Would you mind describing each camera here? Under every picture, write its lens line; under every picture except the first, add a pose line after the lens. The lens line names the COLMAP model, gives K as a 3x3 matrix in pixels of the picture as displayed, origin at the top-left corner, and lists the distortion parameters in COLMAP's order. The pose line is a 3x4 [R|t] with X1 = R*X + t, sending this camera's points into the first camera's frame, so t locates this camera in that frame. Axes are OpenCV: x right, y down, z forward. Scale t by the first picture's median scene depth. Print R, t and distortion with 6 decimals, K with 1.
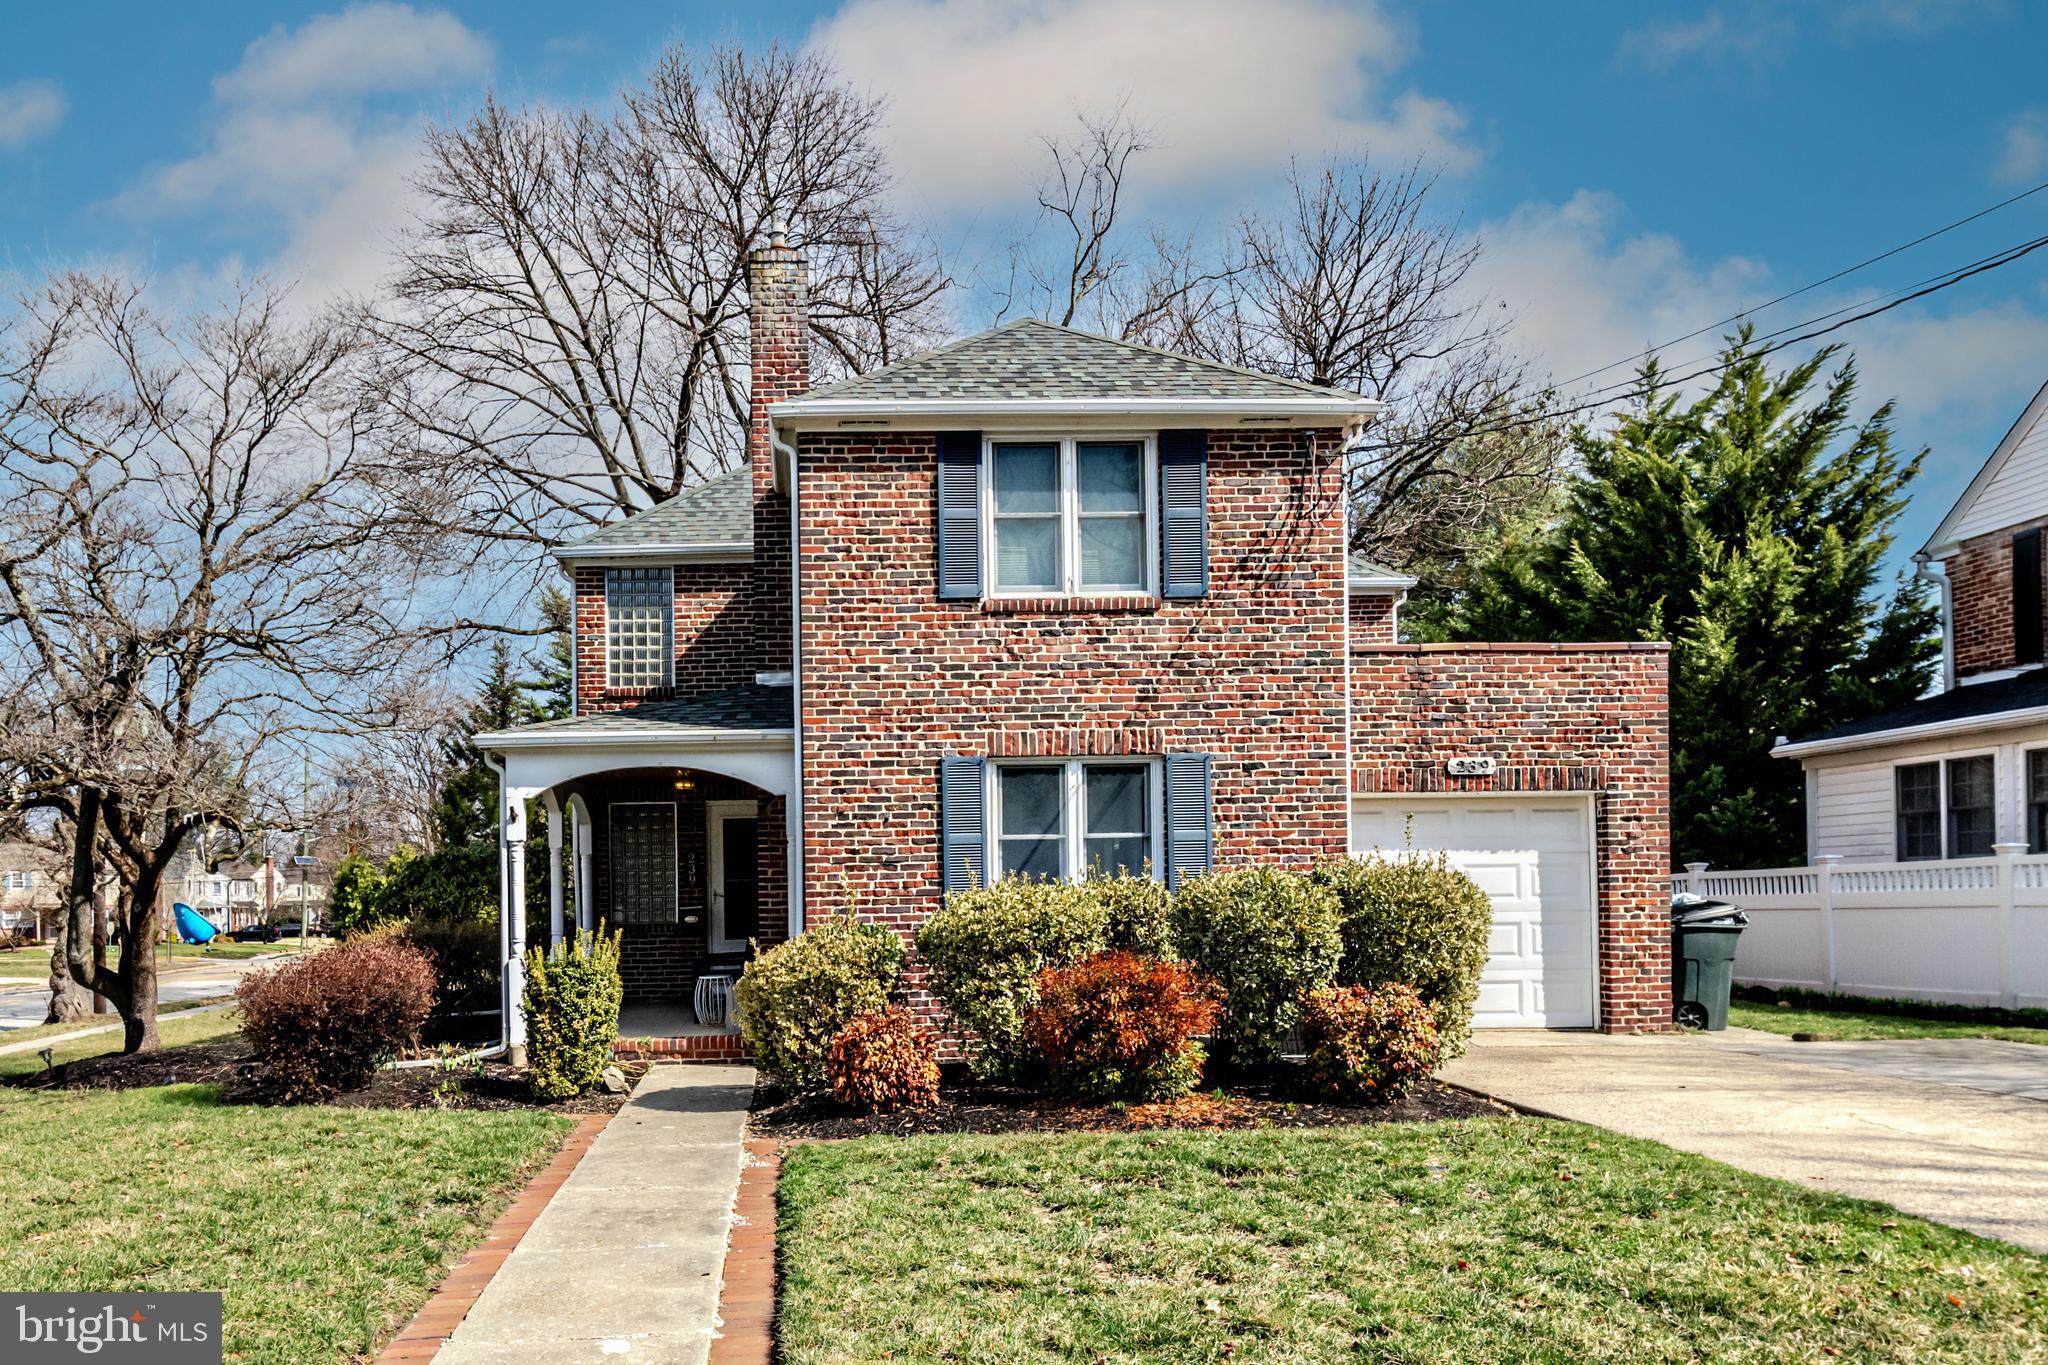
lens RADIAL K [[827.5, 0, 973.8], [0, 827.5, 775.7], [0, 0, 1]] dist [0.001085, 0.000154]
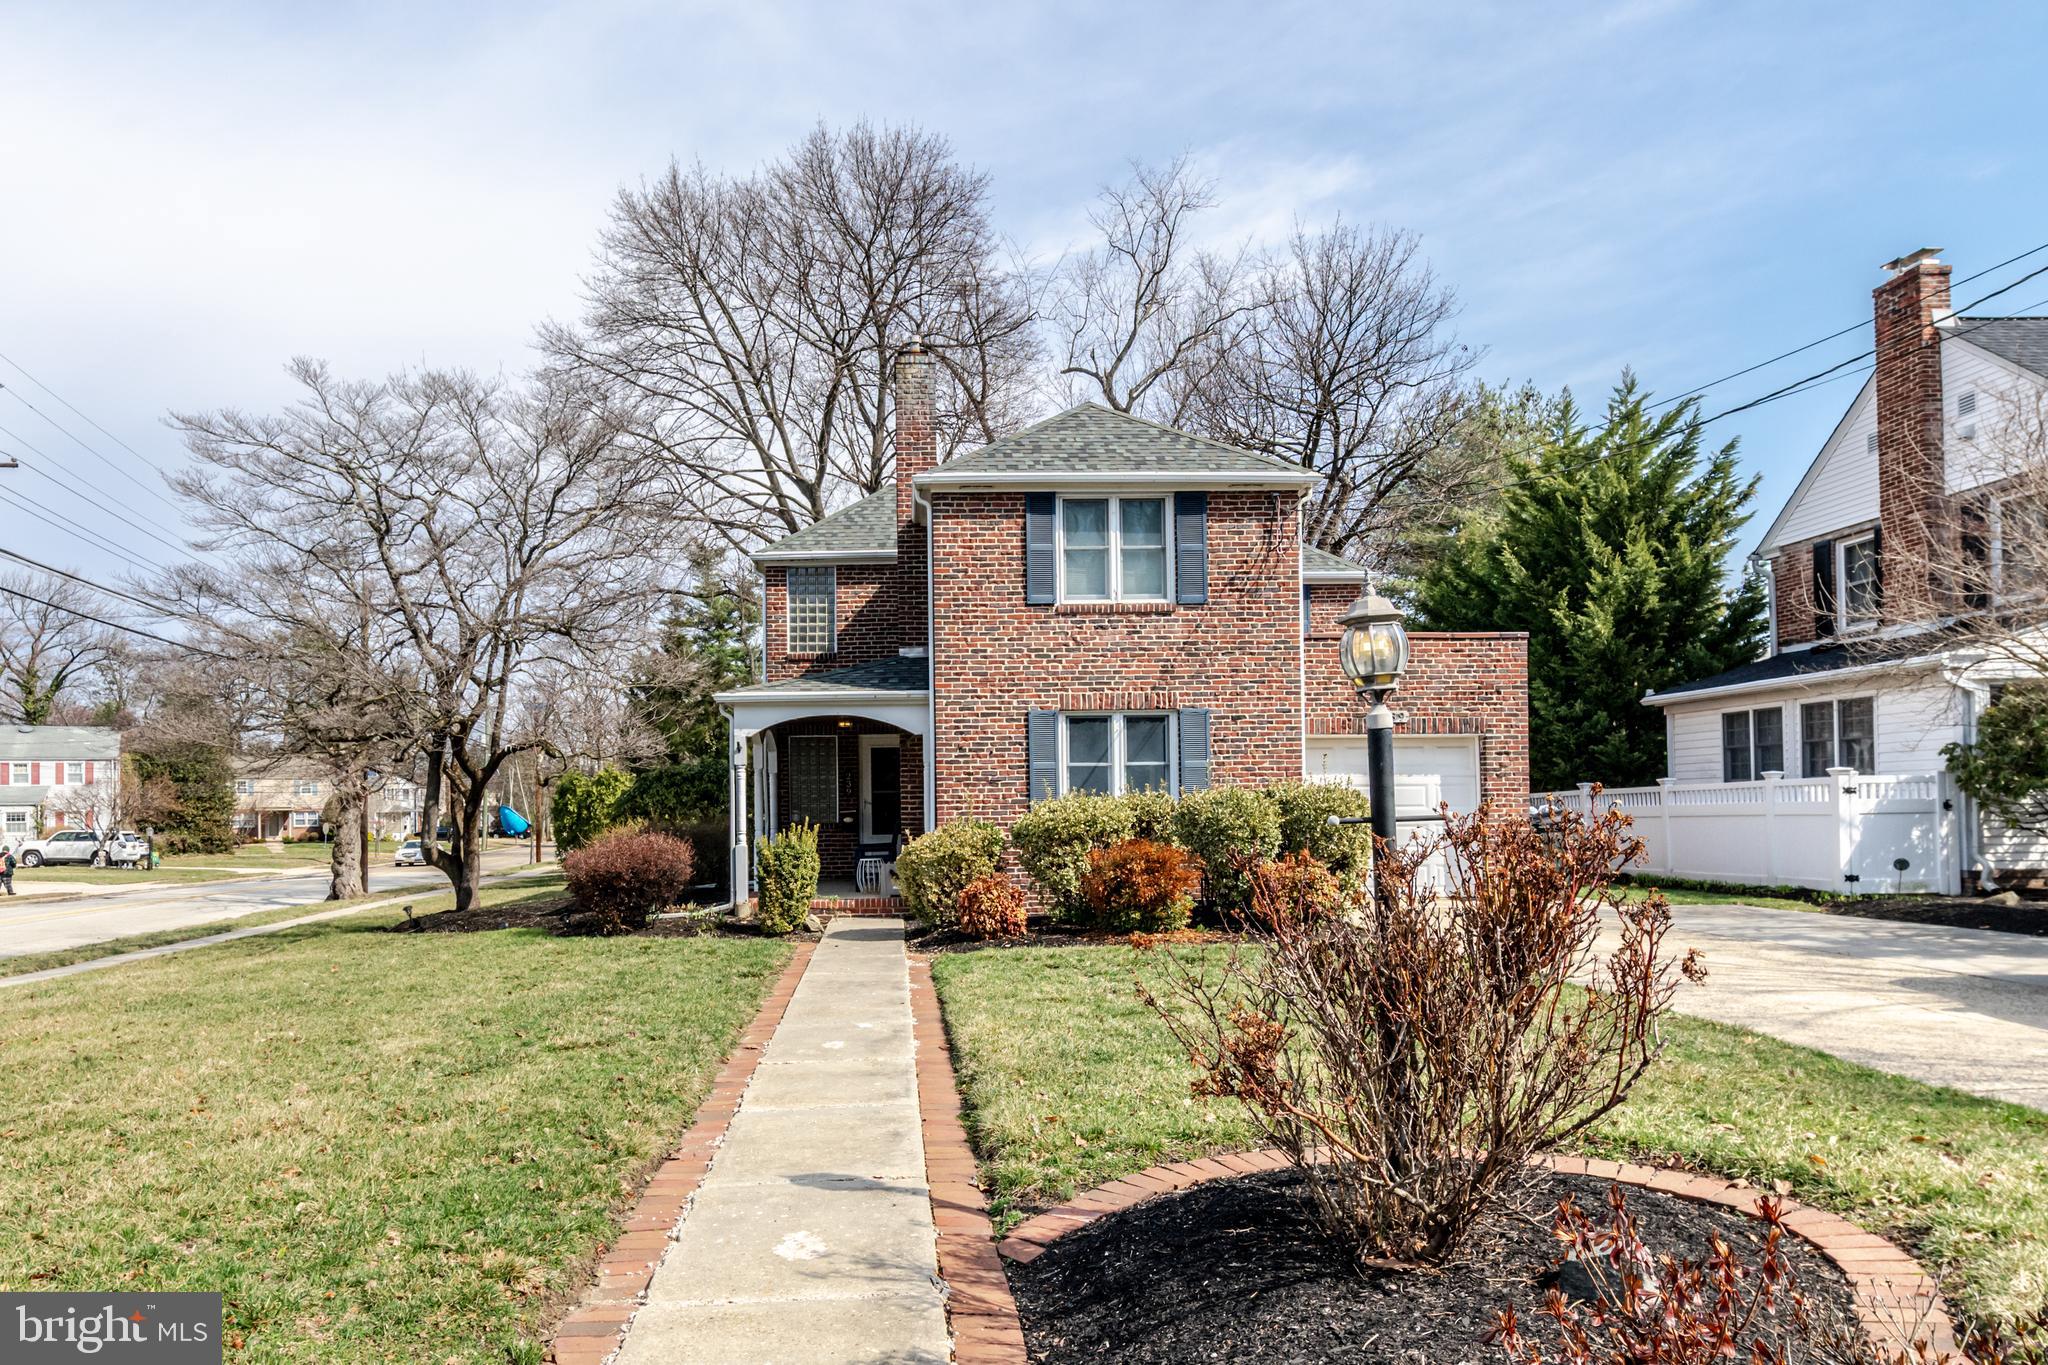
lens RADIAL K [[827.3, 0, 1031.9], [0, 827.3, 696.3], [0, 0, 1]] dist [0.000259, -0.000090]
pose [[0.999353, 0.000786, -0.035963, 0.019886], [-0.000317, 0.999915, 0.013063, -0.065208], [0.035970, -0.013043, 0.999268, -0.468531]]
